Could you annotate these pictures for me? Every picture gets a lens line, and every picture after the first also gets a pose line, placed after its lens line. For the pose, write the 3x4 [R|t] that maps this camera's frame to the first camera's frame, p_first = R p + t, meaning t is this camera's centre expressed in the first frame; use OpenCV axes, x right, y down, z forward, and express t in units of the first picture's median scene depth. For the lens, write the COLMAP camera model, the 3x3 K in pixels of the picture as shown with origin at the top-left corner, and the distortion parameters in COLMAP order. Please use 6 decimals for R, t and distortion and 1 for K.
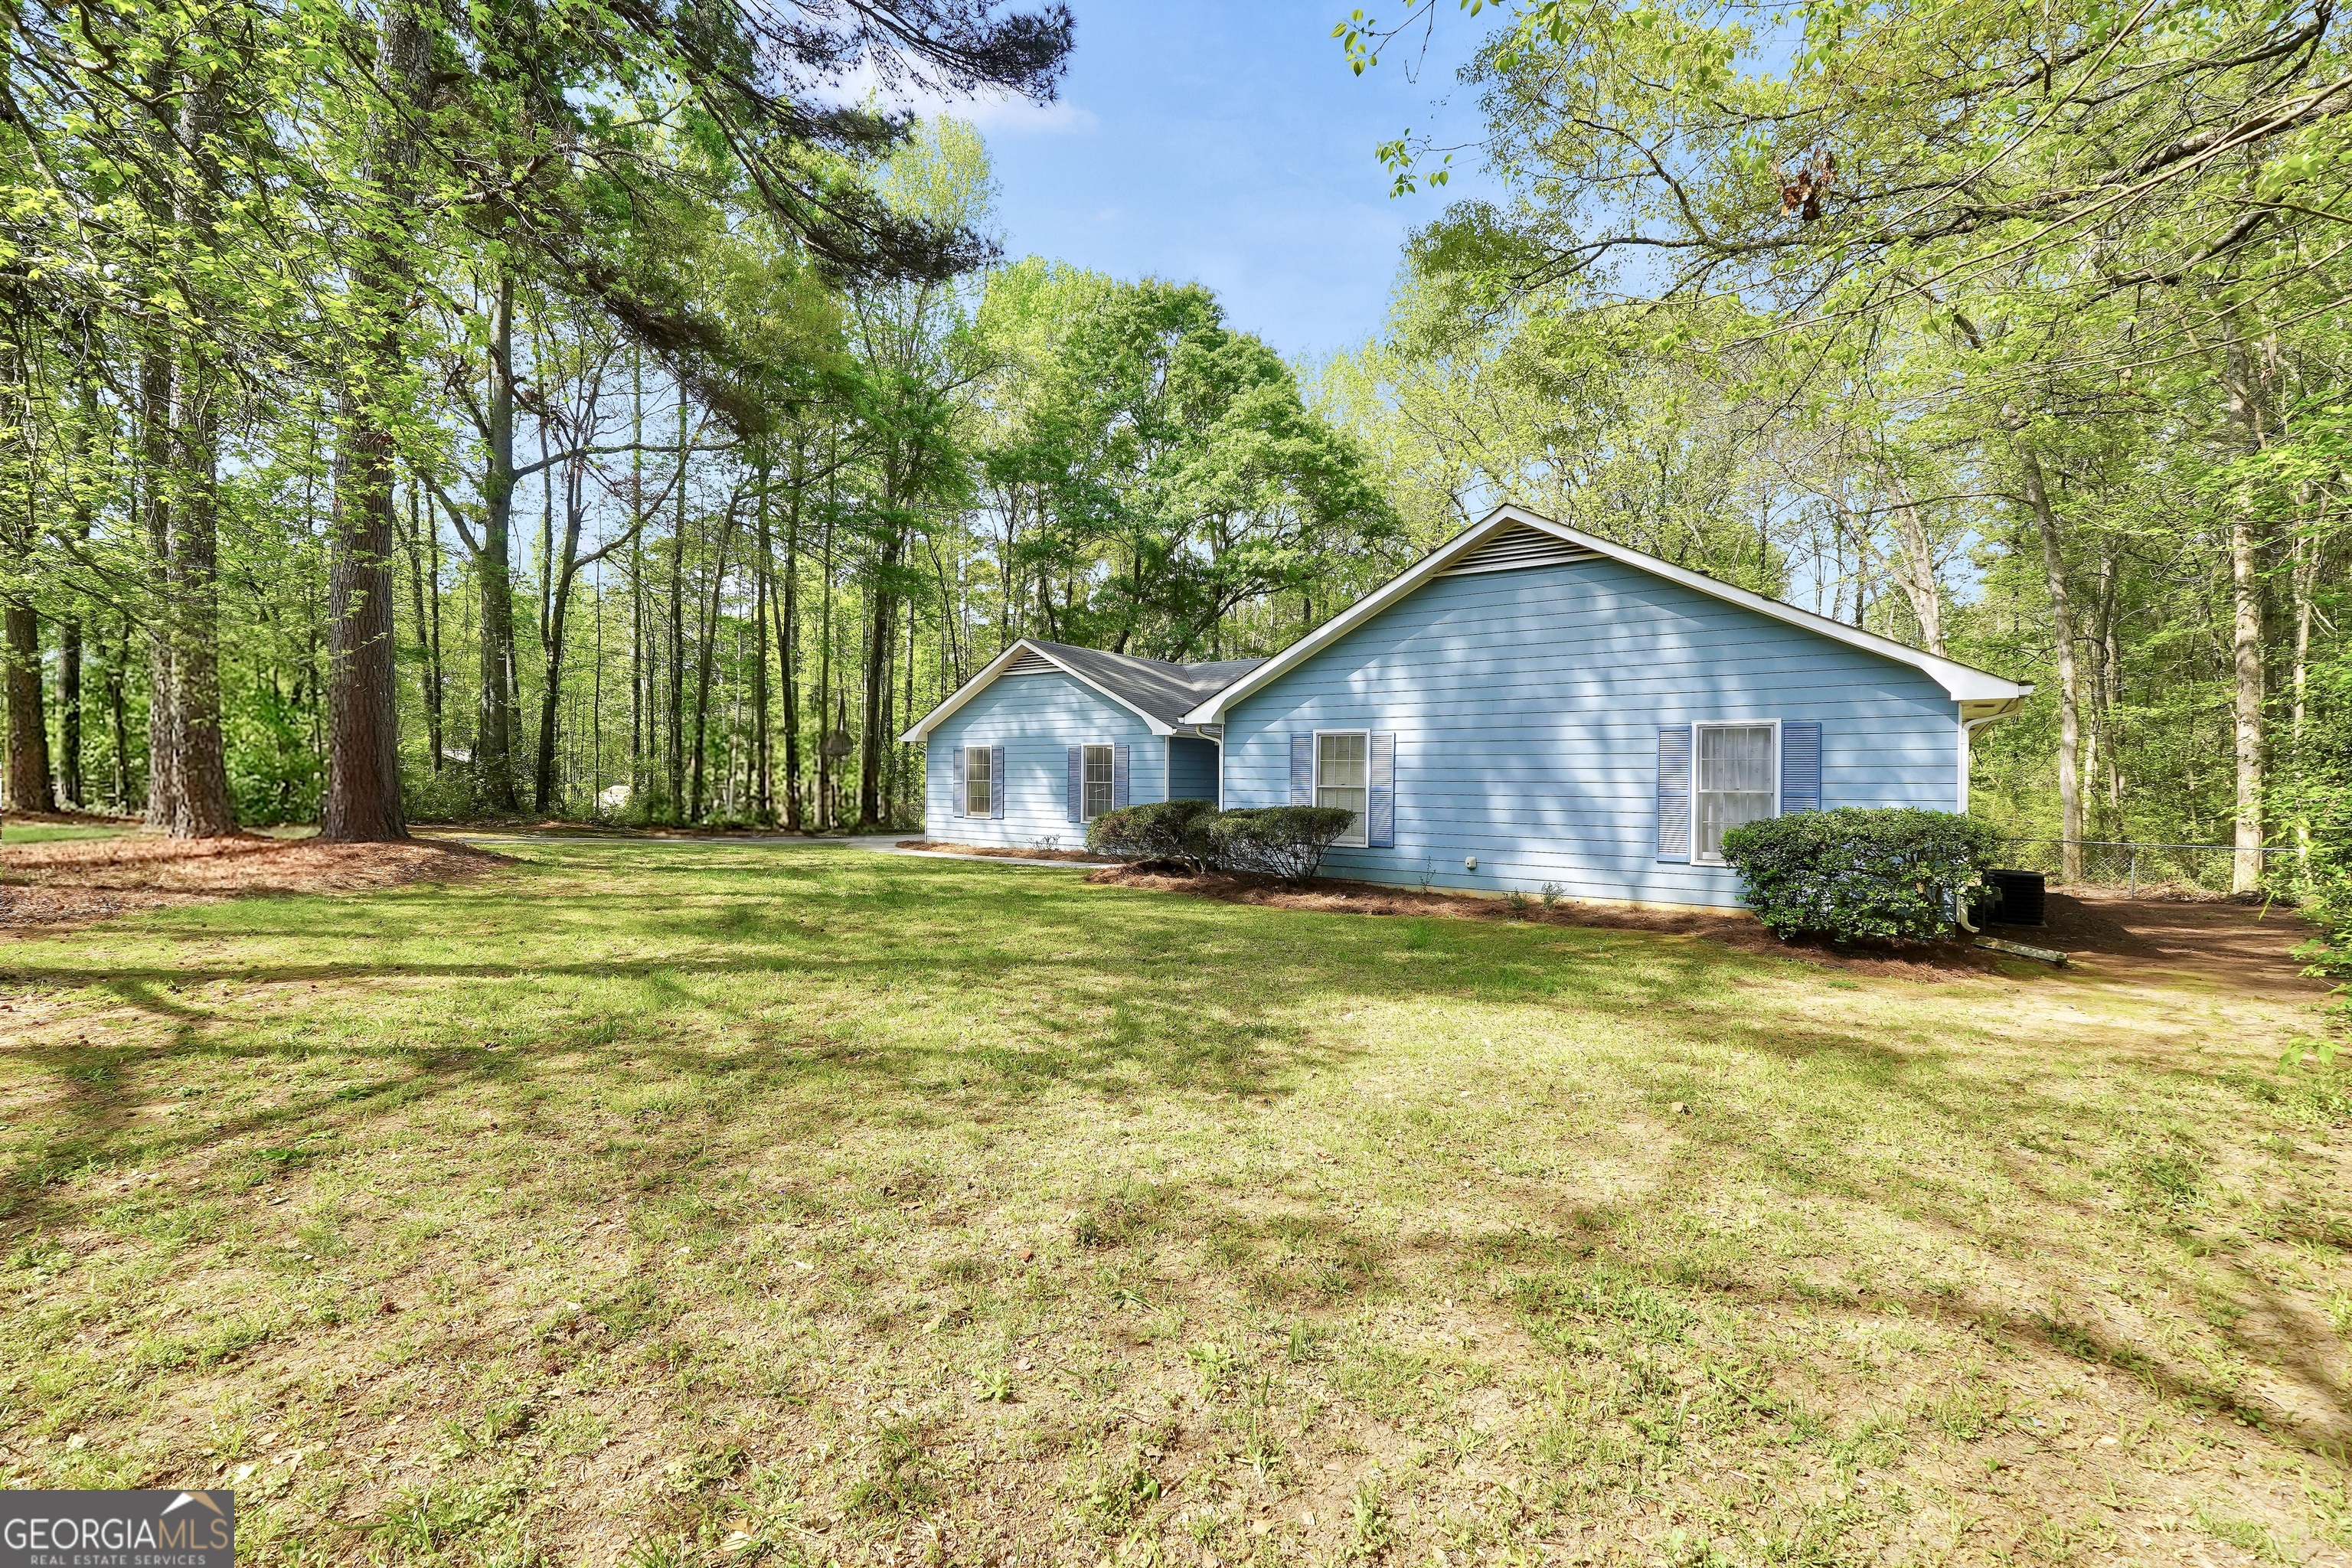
lens RADIAL K [[1041.0, 0, 1176.0], [0, 1041.0, 784.0], [0, 0, 1]] dist [0.027808, -0.000098]
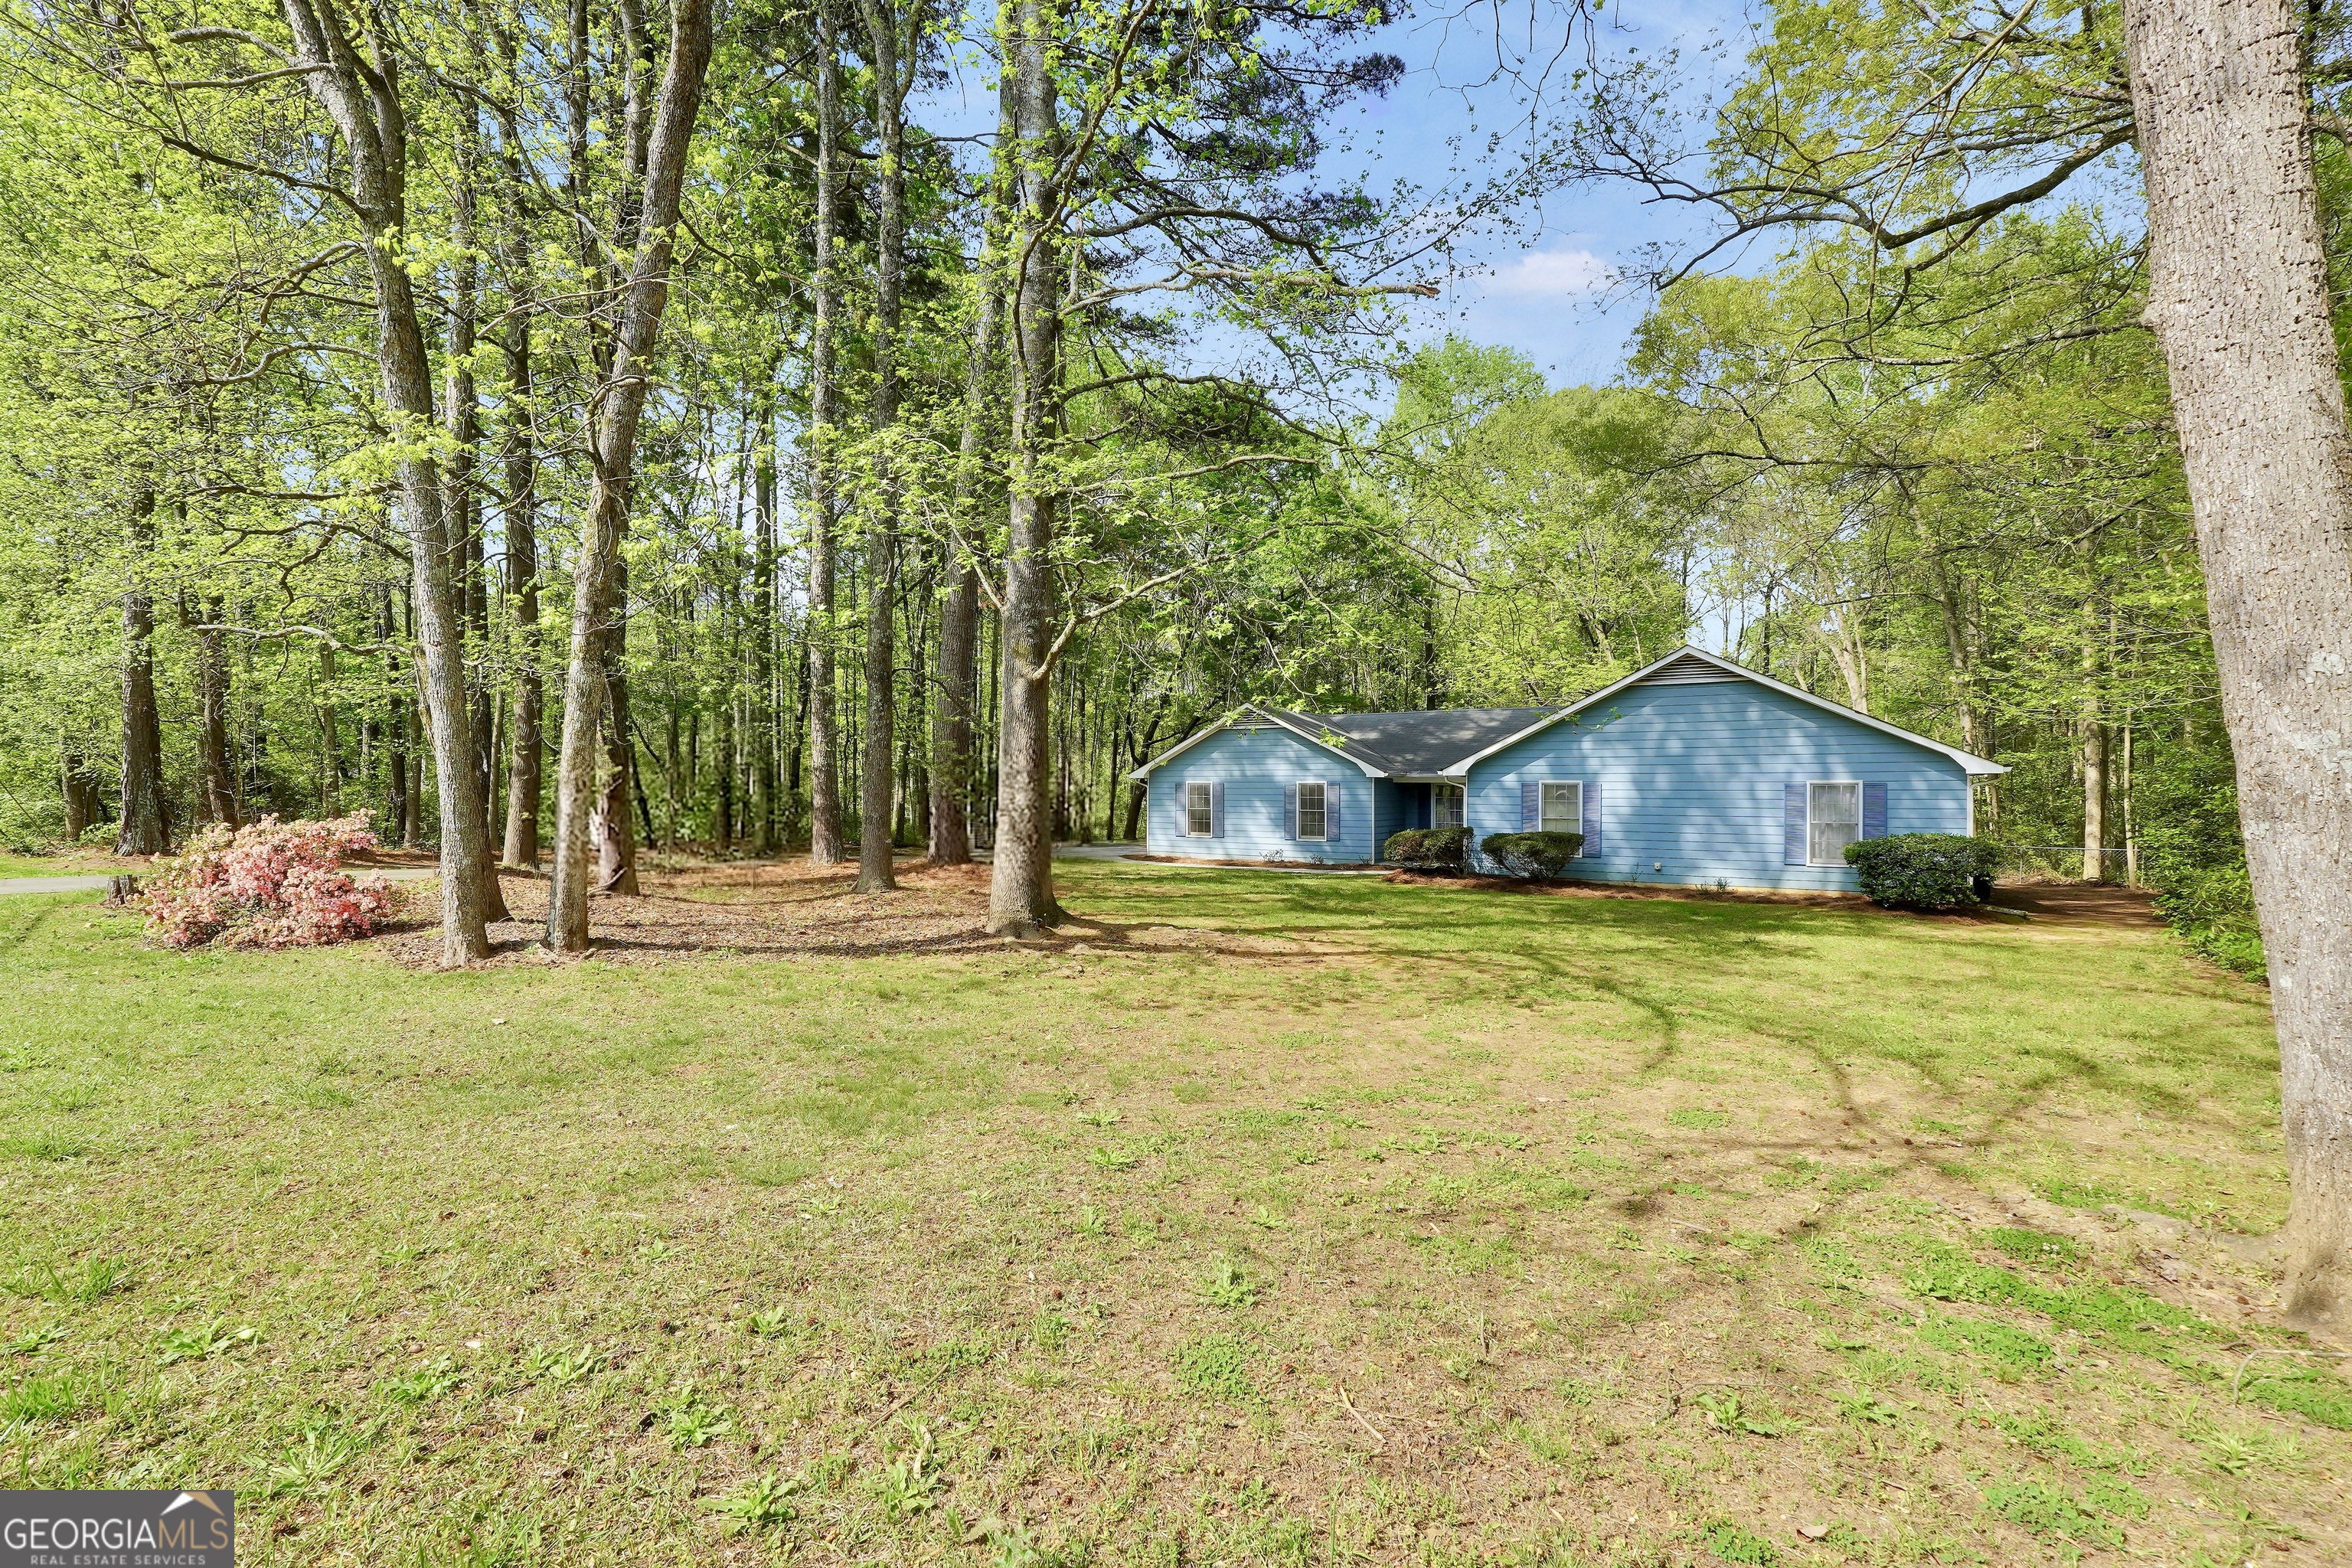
lens RADIAL K [[978.6, 0, 1176.0], [0, 978.6, 784.0], [0, 0, 1]] dist [-0.011556, -0.000150]
pose [[0.998419, -0.007191, 0.055742, -0.475246], [0.007957, 0.999877, -0.013531, -0.032315], [-0.055638, 0.013953, 0.998354, -0.393312]]
